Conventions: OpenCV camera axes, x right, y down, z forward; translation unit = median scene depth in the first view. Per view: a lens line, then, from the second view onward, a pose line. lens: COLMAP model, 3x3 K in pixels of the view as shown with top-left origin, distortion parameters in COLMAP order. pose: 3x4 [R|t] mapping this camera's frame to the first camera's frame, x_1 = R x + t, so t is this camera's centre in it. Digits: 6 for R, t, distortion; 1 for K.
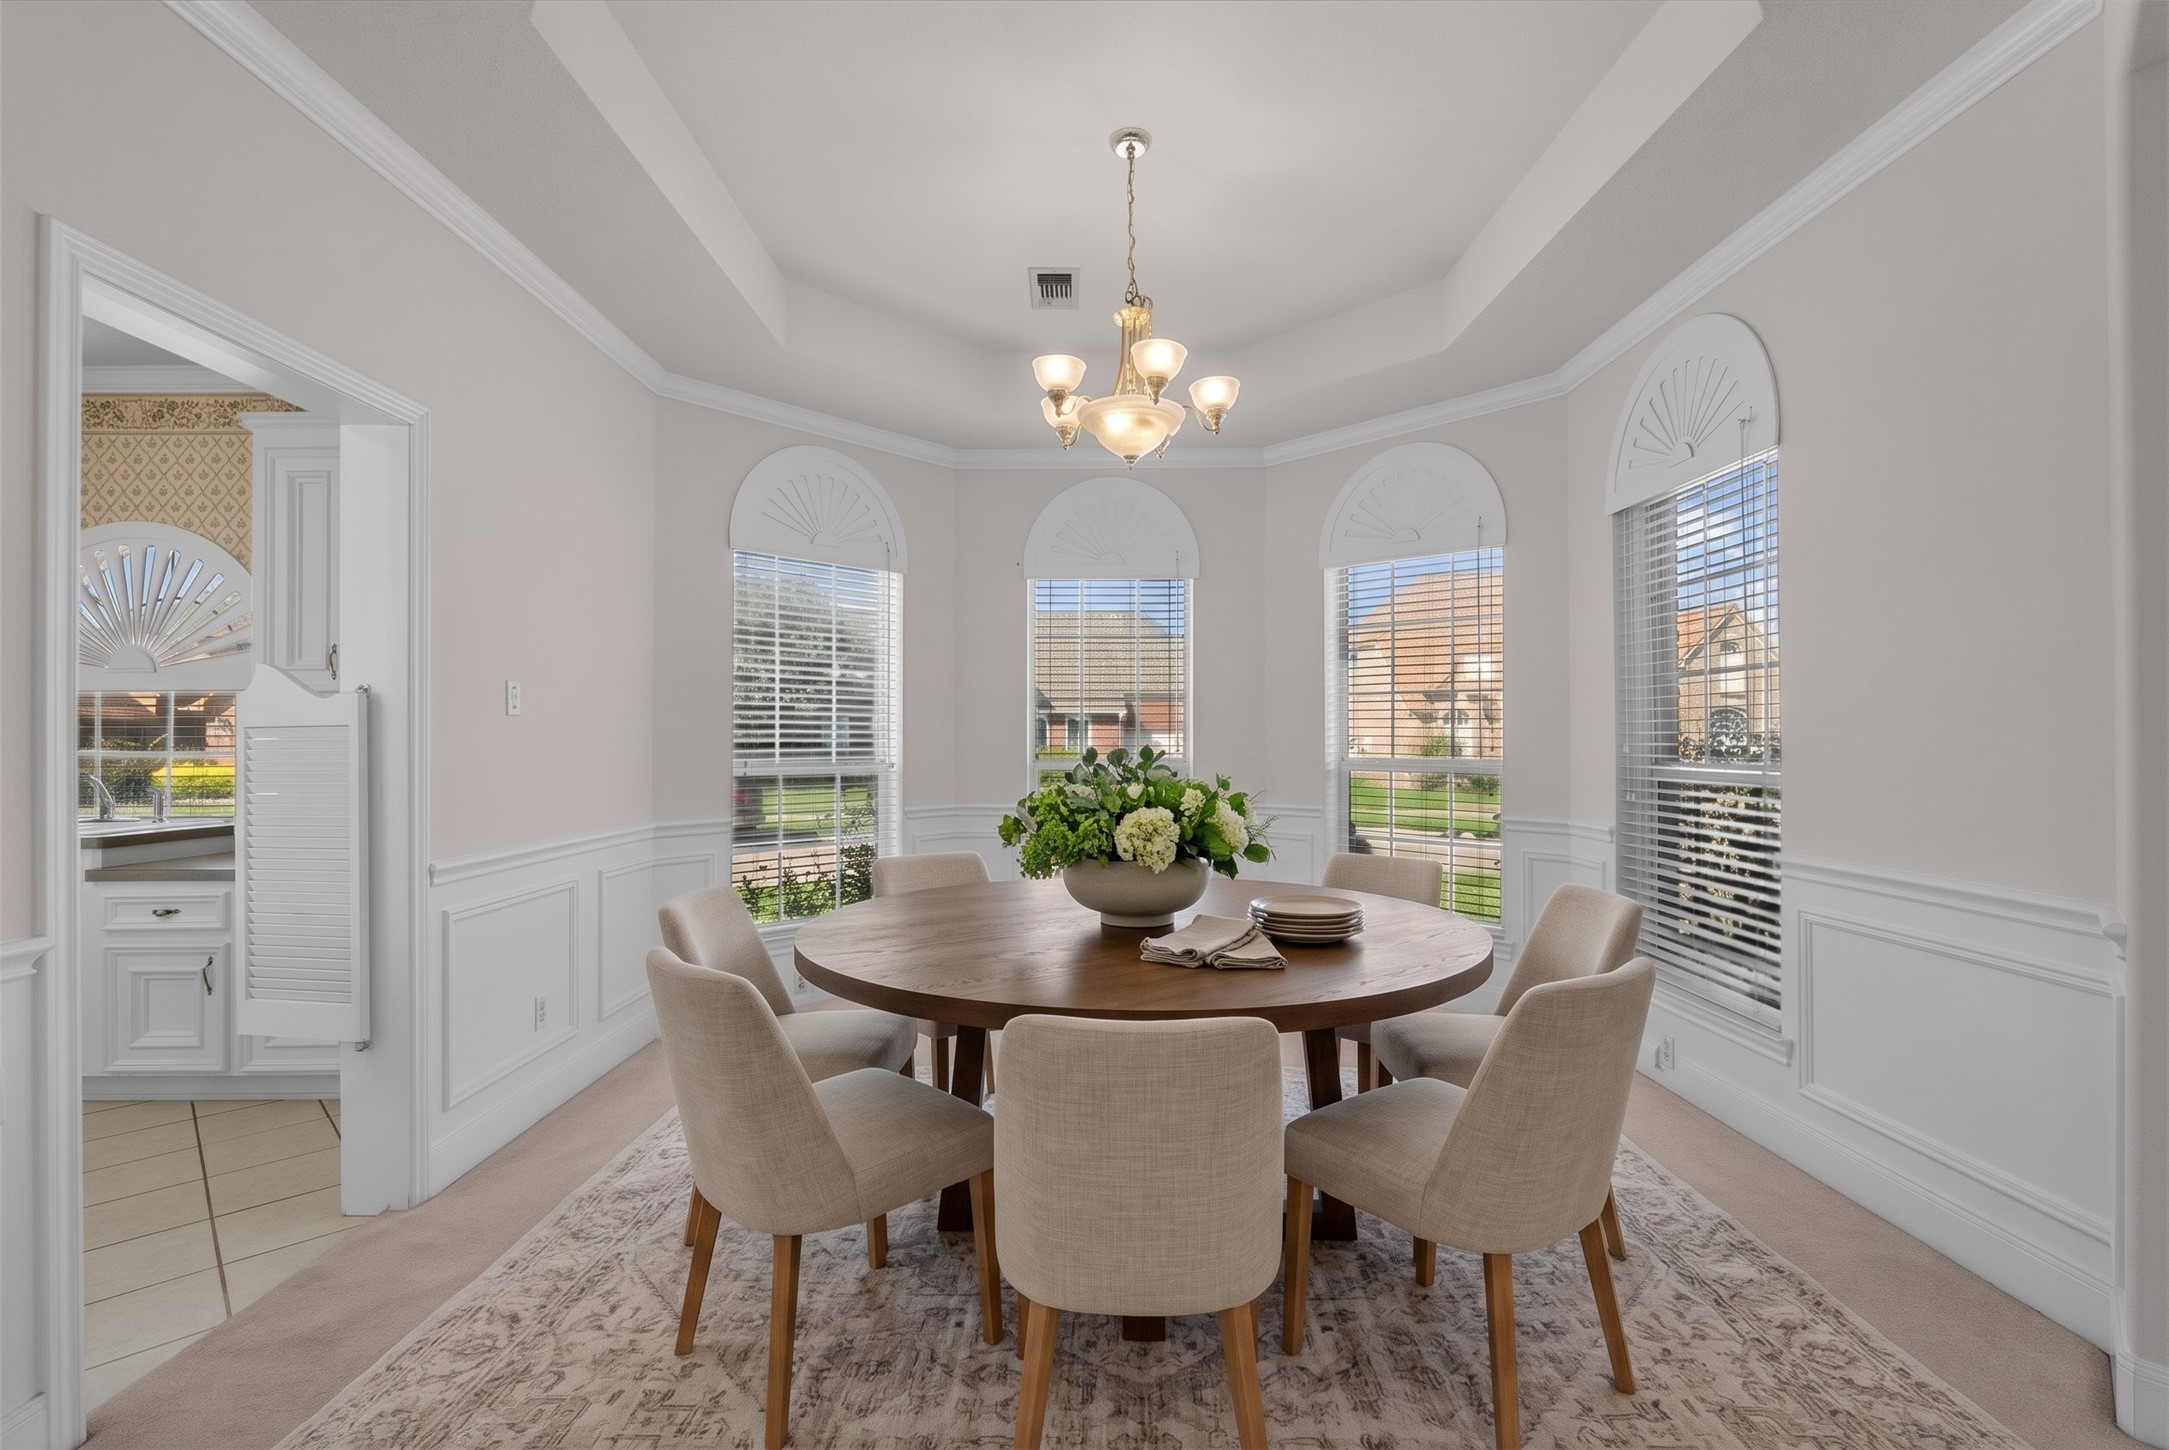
lens RADIAL K [[957.1, 0, 1088.9], [0, 957.1, 731.4], [0, 0, 1]] dist [0.001109, 0.000260]
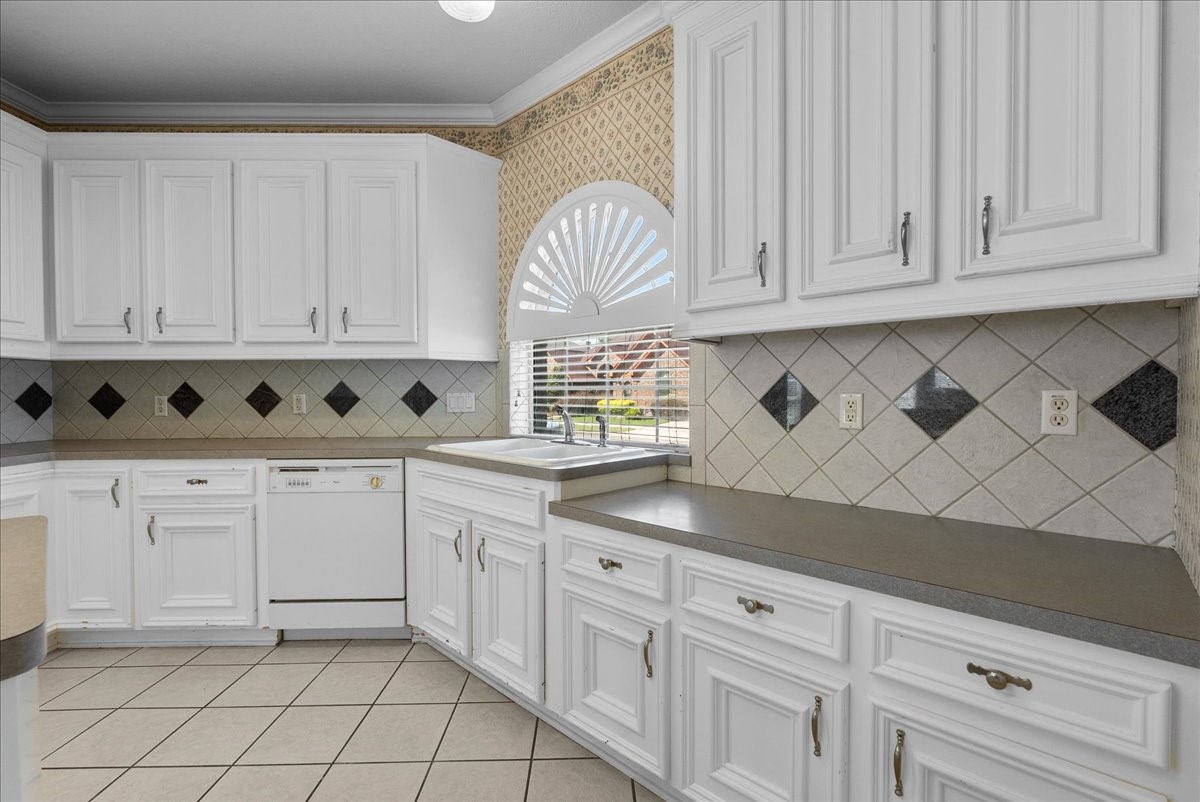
lens RADIAL K [[529.5, 0, 601.4], [0, 529.5, 398.7], [0, 0, 1]] dist [0.001109, 0.000260]
pose [[0.725207, 0.016248, -0.688339, -0.604857], [0.005453, 0.999555, 0.029339, 0.024898], [0.688509, -0.025030, 0.724796, 0.614244]]
